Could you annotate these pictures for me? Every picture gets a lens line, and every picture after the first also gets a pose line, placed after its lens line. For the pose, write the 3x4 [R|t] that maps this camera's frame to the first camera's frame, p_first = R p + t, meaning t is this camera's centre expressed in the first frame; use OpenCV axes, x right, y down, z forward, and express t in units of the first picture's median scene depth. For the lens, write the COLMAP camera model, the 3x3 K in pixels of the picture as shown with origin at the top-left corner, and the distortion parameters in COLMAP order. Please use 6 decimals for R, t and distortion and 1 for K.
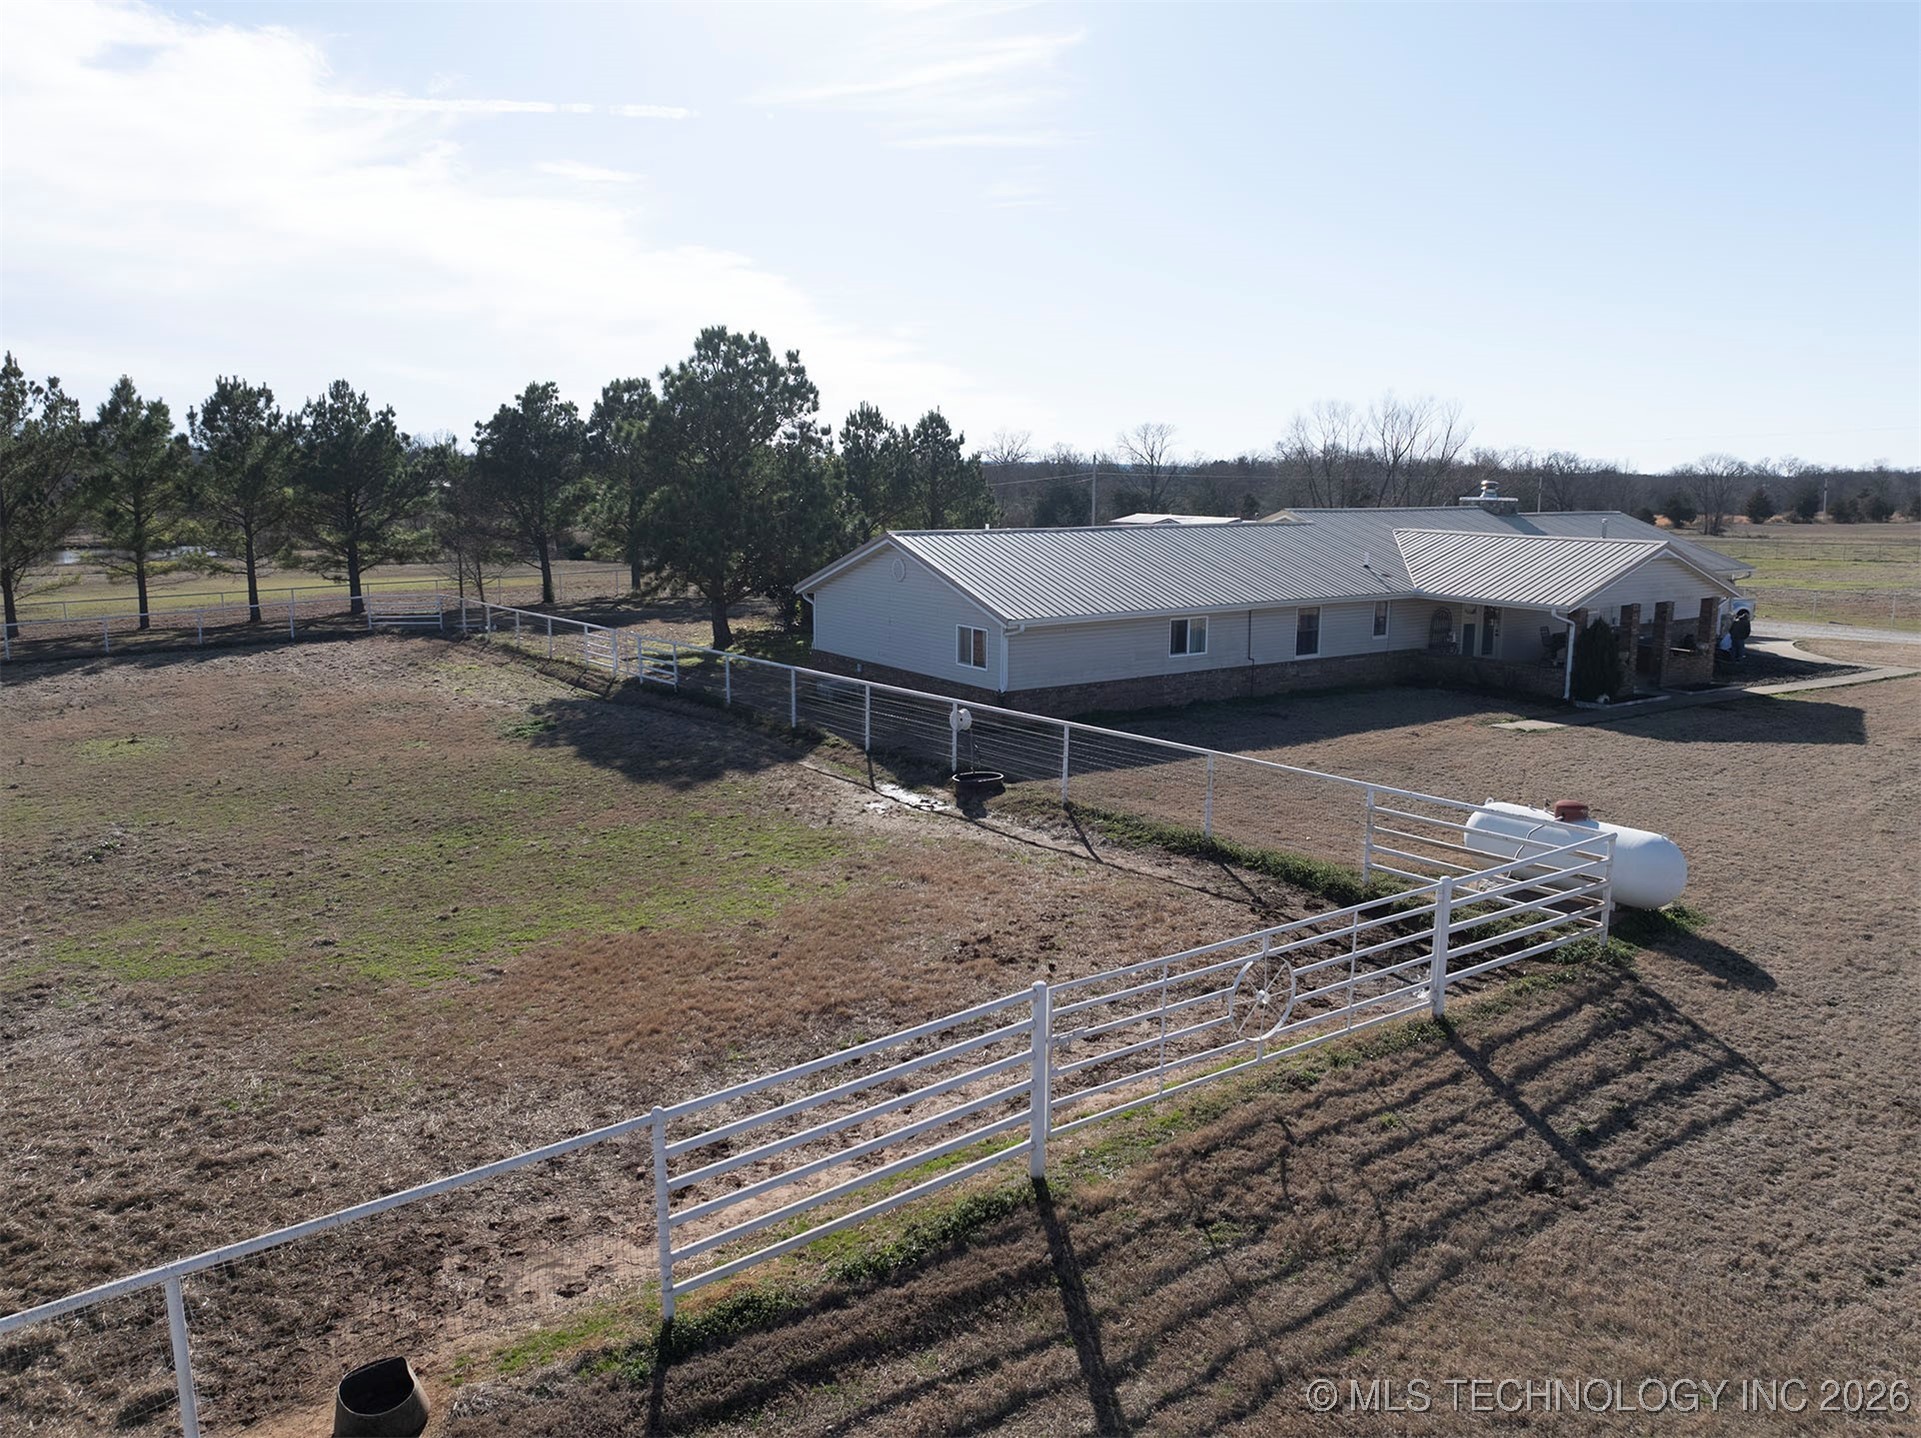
lens RADIAL K [[1400.4, 0, 960.2], [0, 1400.4, 692.8], [0, 0, 1]] dist [-0.031881, 0.008219]
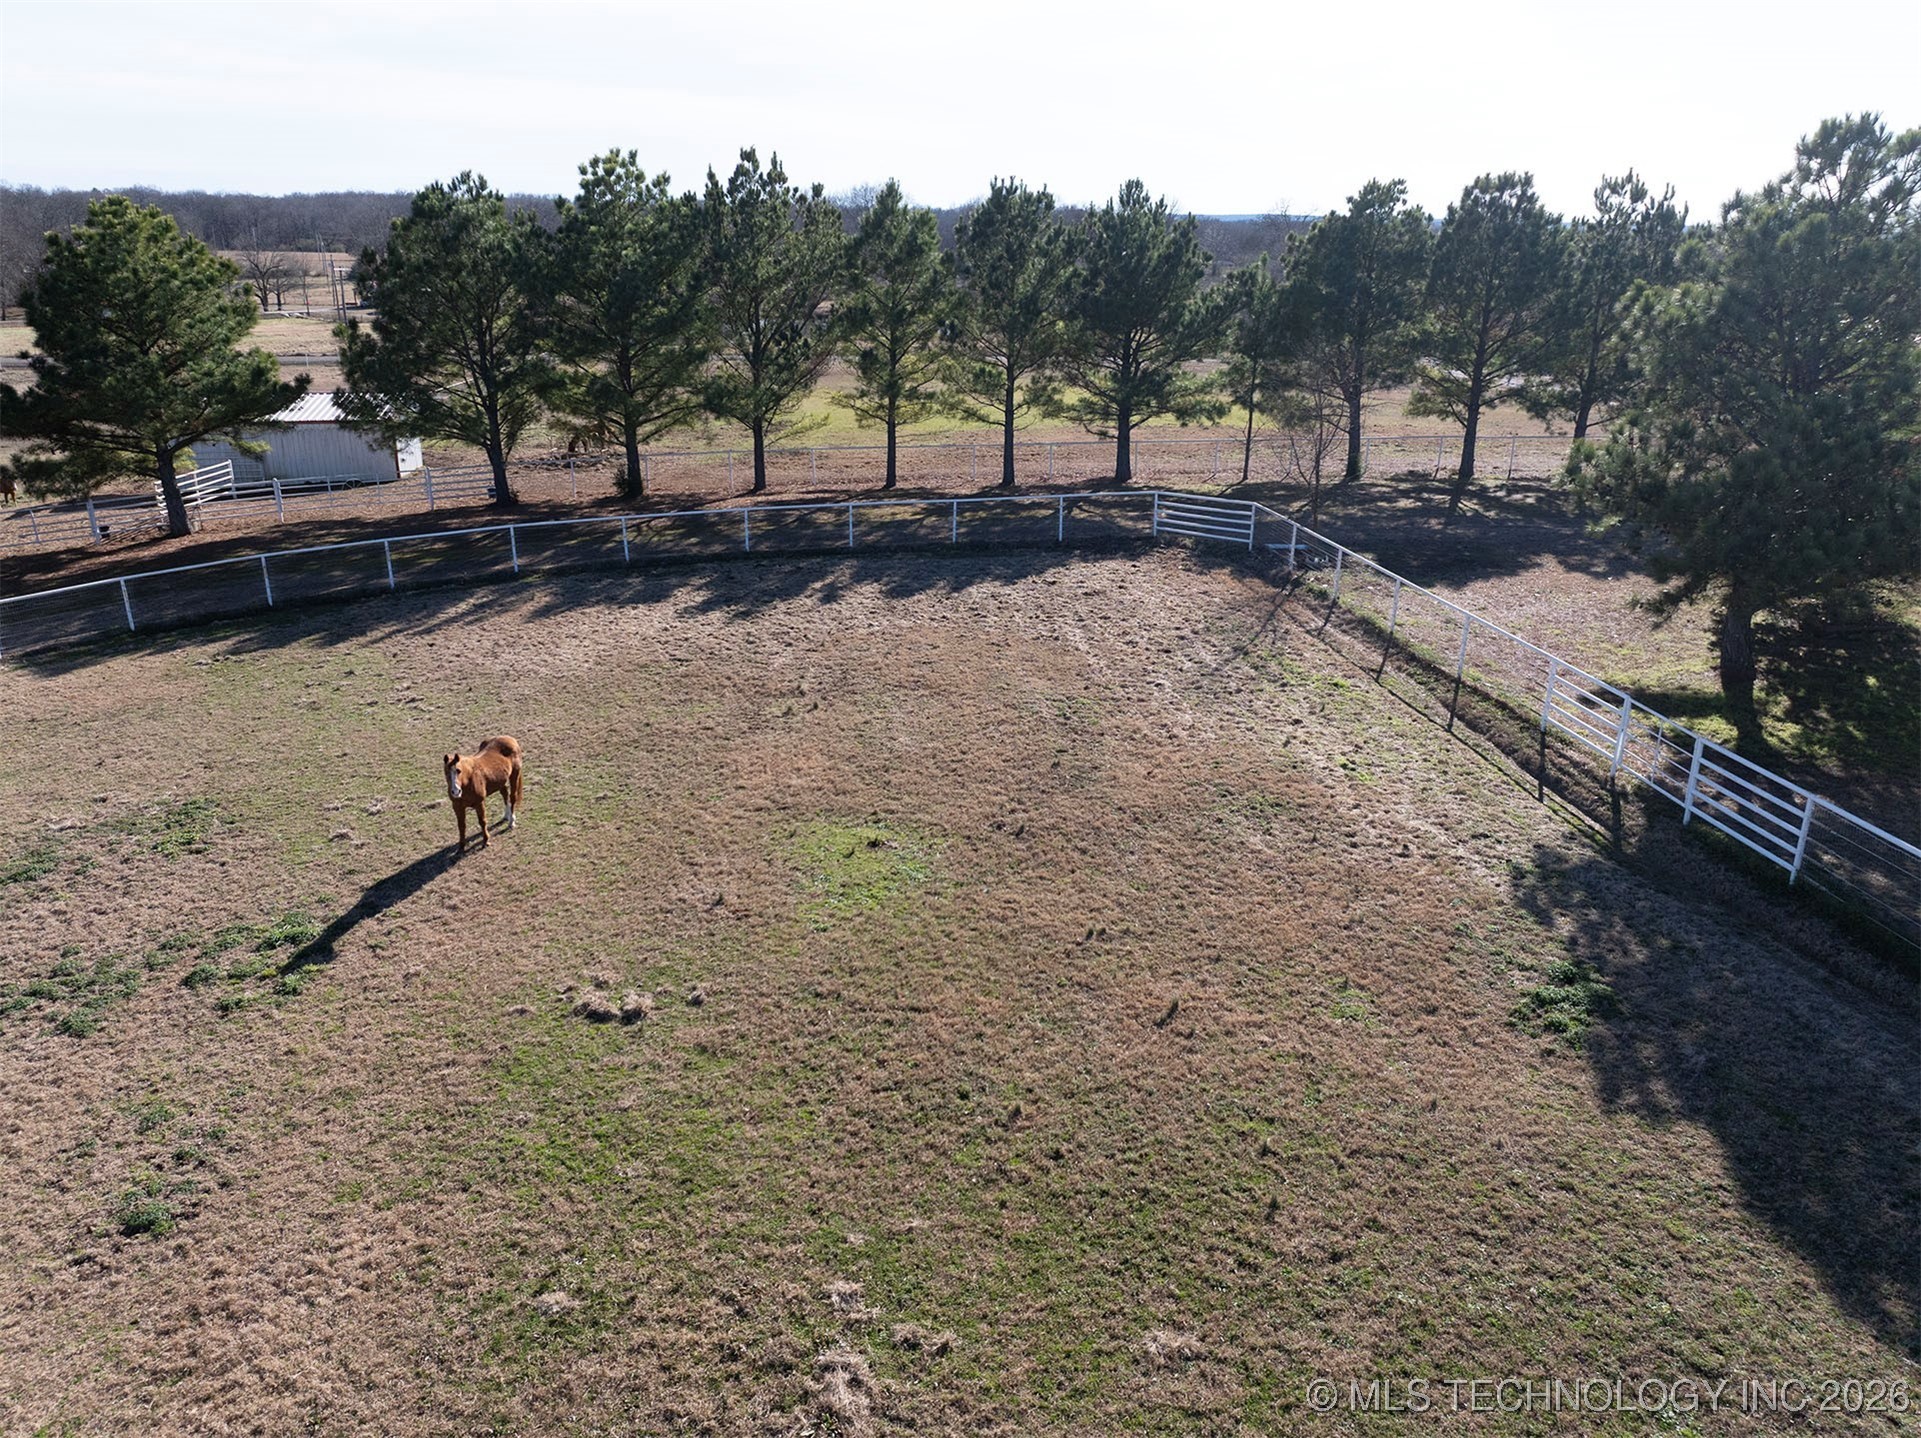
lens RADIAL K [[1377.5, 0, 924.2], [0, 1377.5, 722.7], [0, 0, 1]] dist [-0.058888, 0.027858]
pose [[0.875127, 0.169062, -0.453400, -0.159932], [-0.081665, 0.975142, 0.205983, -0.080967], [0.476953, -0.143234, 0.867179, 0.251514]]
